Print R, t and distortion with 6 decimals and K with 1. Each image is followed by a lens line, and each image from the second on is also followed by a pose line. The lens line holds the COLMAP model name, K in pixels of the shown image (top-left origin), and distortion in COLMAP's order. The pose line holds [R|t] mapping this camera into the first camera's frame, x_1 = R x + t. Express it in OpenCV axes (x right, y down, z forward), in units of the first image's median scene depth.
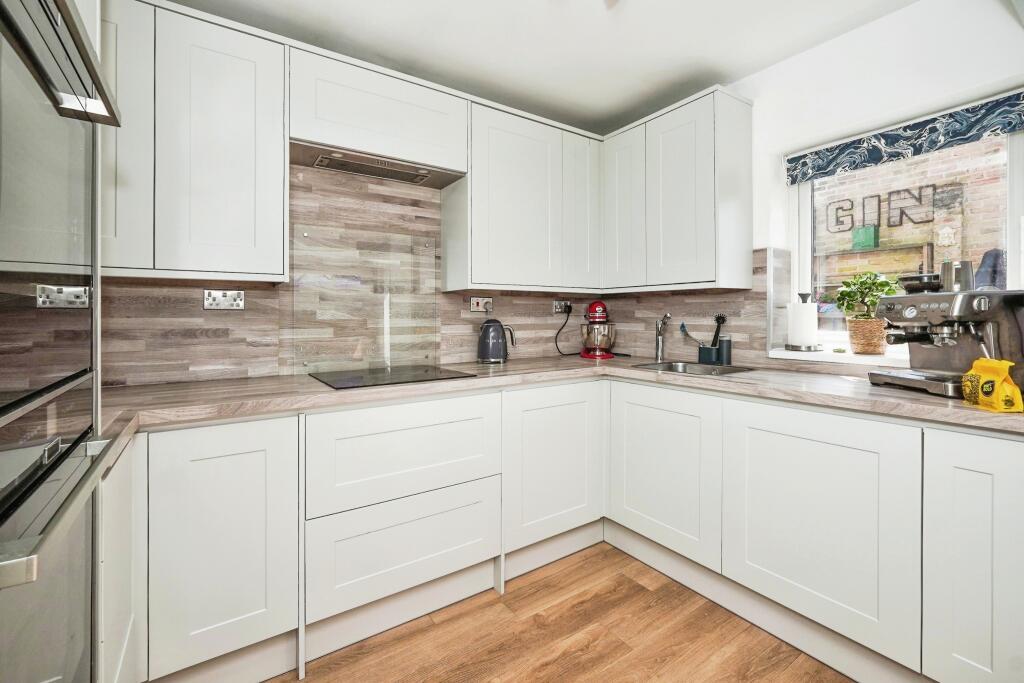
lens RADIAL K [[425.0, 0, 526.3], [0, 425.0, 322.1], [0, 0, 1]] dist [-0.010491, 0.000215]
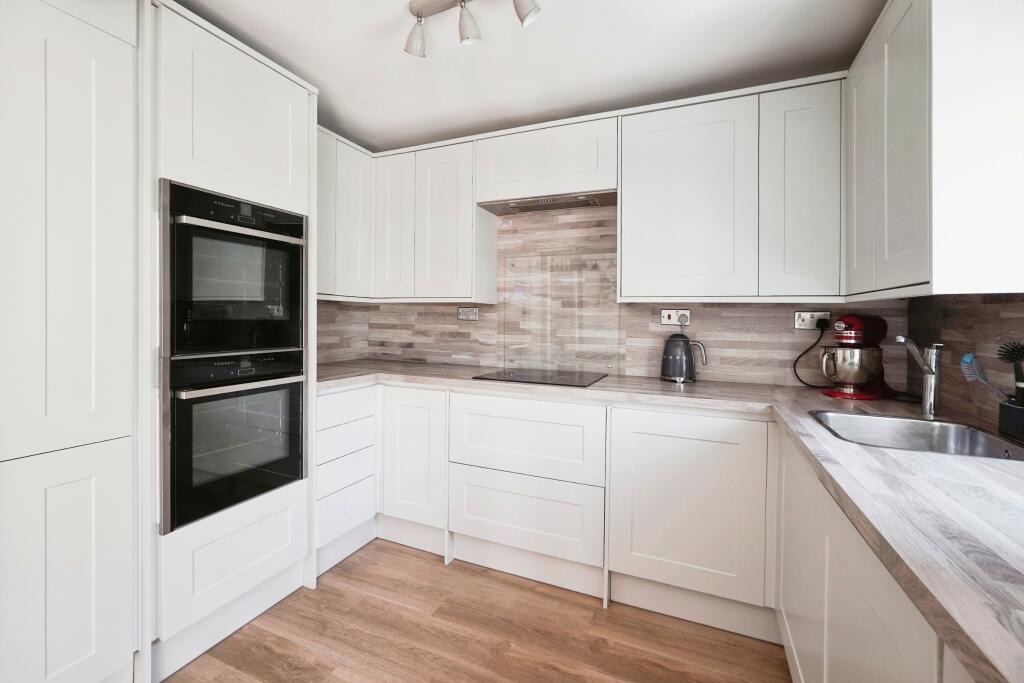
lens RADIAL K [[434.1, 0, 508.1], [0, 434.1, 330.6], [0, 0, 1]] dist [-0.008697, 0.000327]
pose [[0.543272, 0.035951, -0.838787, 0.594347], [-0.031667, 0.999249, 0.022319, -0.026883], [0.838960, 0.014437, 0.544002, 0.221631]]
